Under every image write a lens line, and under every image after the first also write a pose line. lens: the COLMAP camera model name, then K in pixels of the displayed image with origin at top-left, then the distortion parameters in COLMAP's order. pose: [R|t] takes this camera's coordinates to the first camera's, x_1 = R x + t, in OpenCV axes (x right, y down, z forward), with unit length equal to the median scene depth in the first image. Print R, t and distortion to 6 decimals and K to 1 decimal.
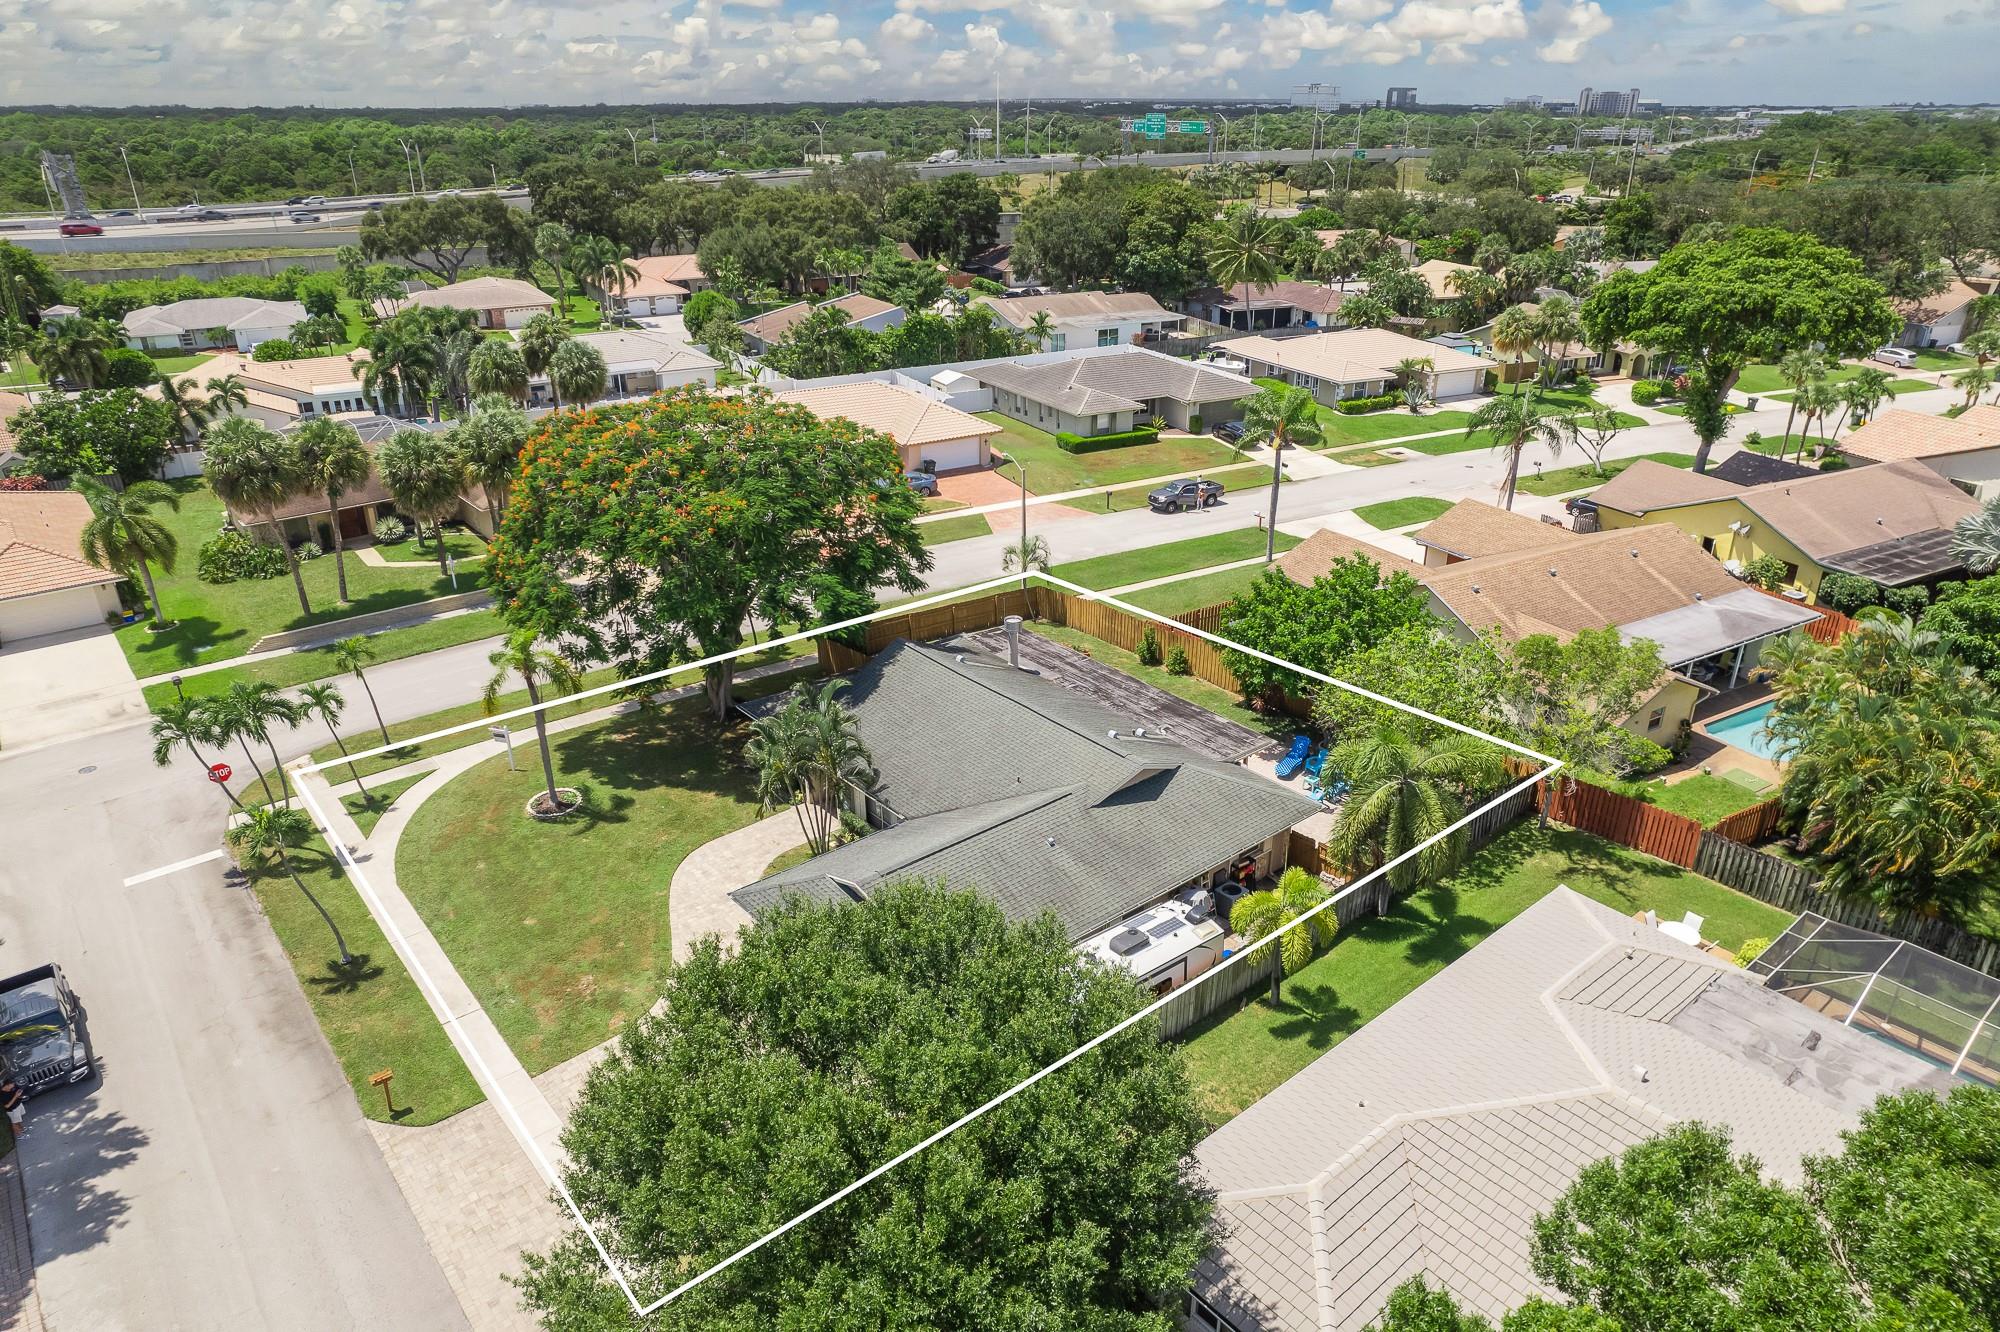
lens RADIAL K [[1271.5, 0, 1021.1], [0, 1271.5, 692.1], [0, 0, 1]] dist [-0.077266, 0.065332]
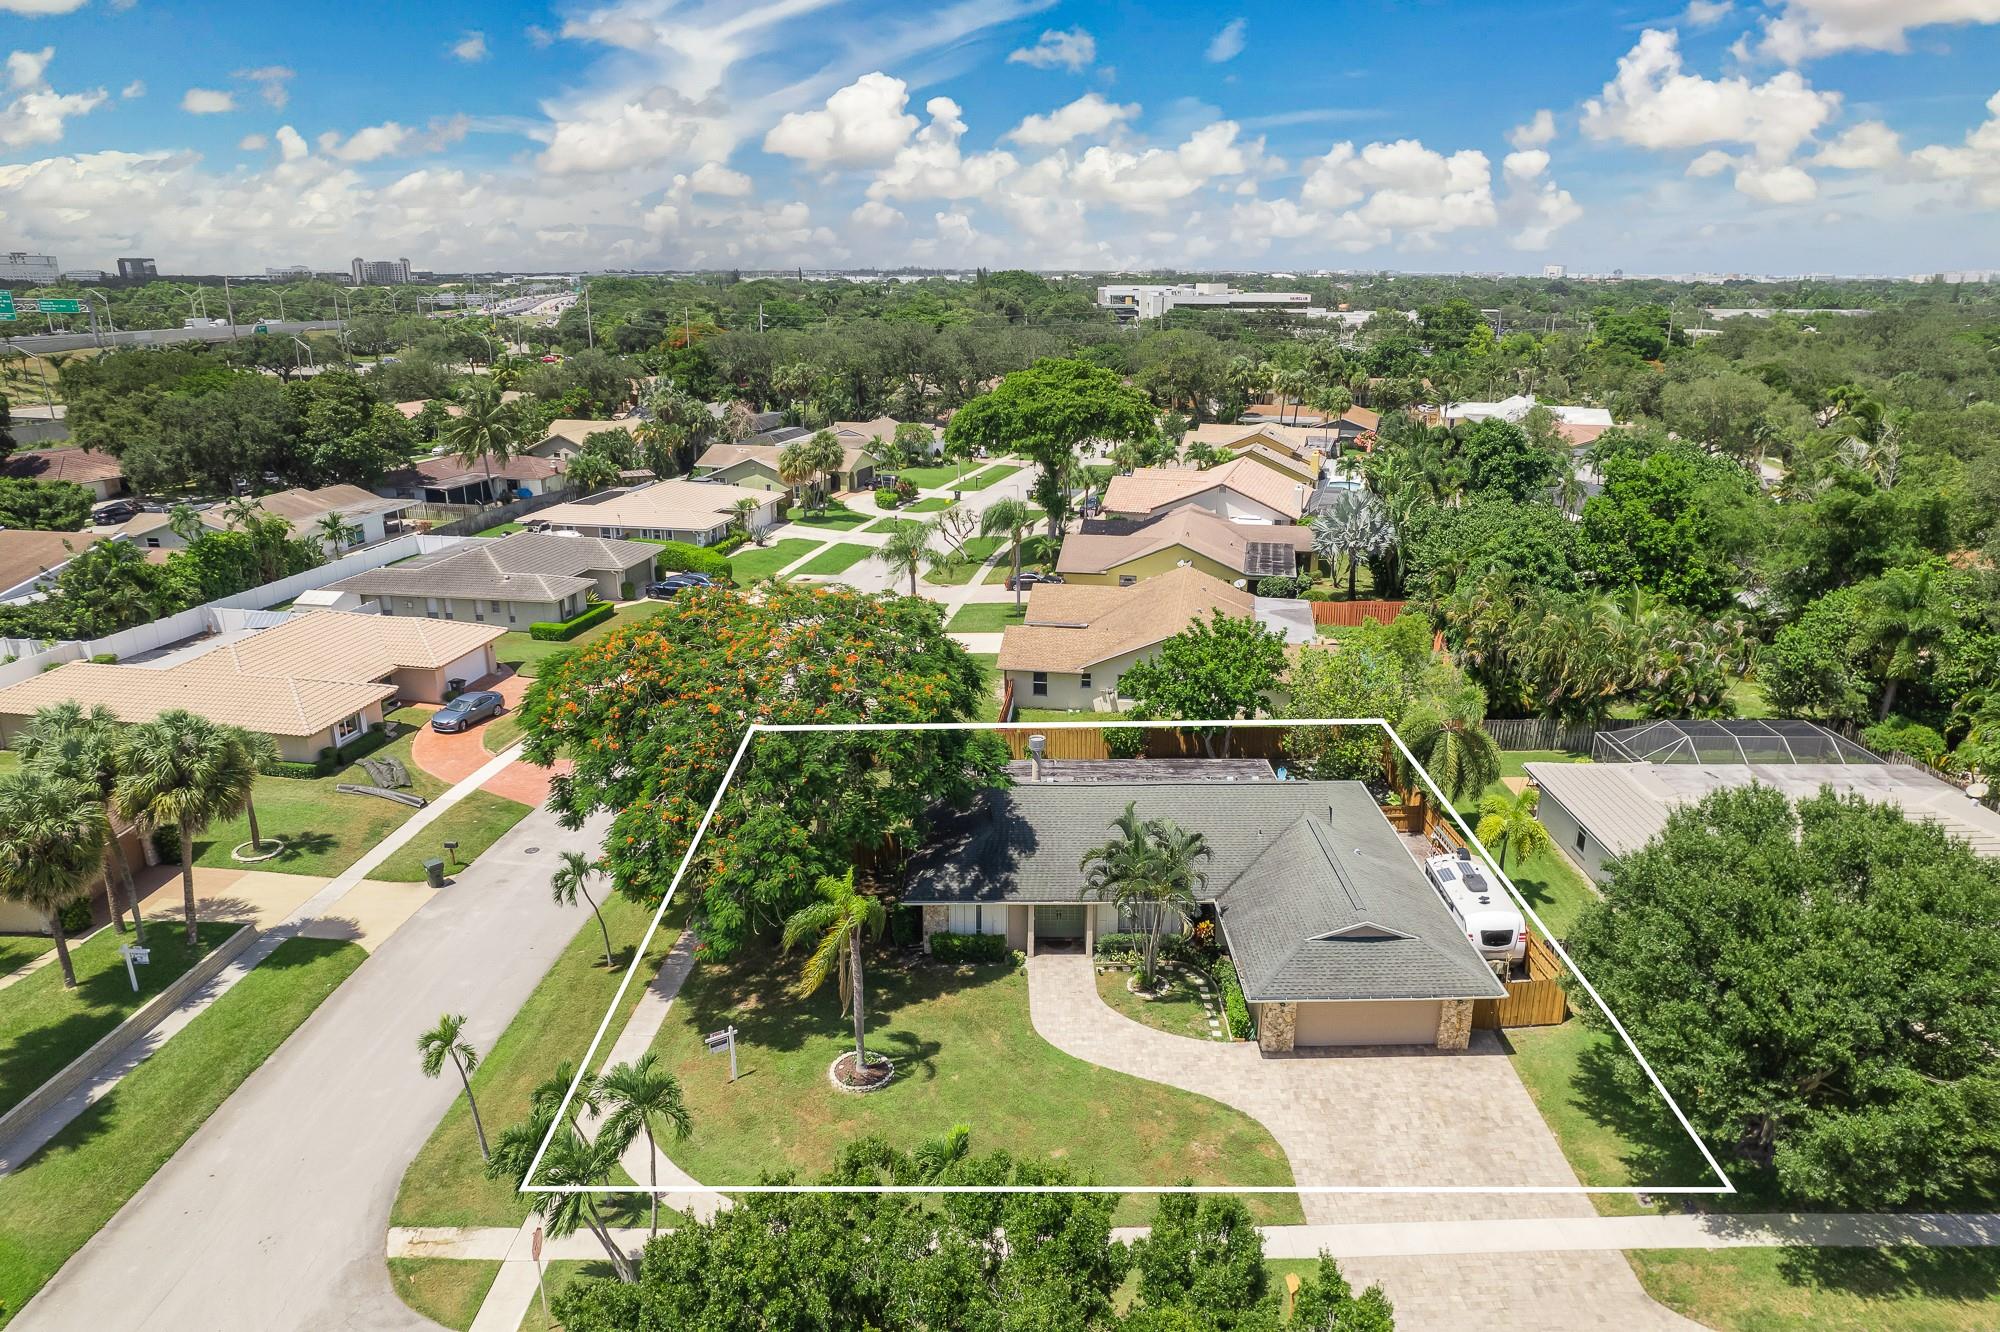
lens RADIAL K [[1271.5, 0, 1021.1], [0, 1271.5, 692.1], [0, 0, 1]] dist [-0.077266, 0.065332]
pose [[0.633051, -0.243899, 0.734684, -0.488601], [0.328135, 0.944132, 0.030689, -0.080479], [-0.701124, 0.221648, 0.677715, 0.166741]]
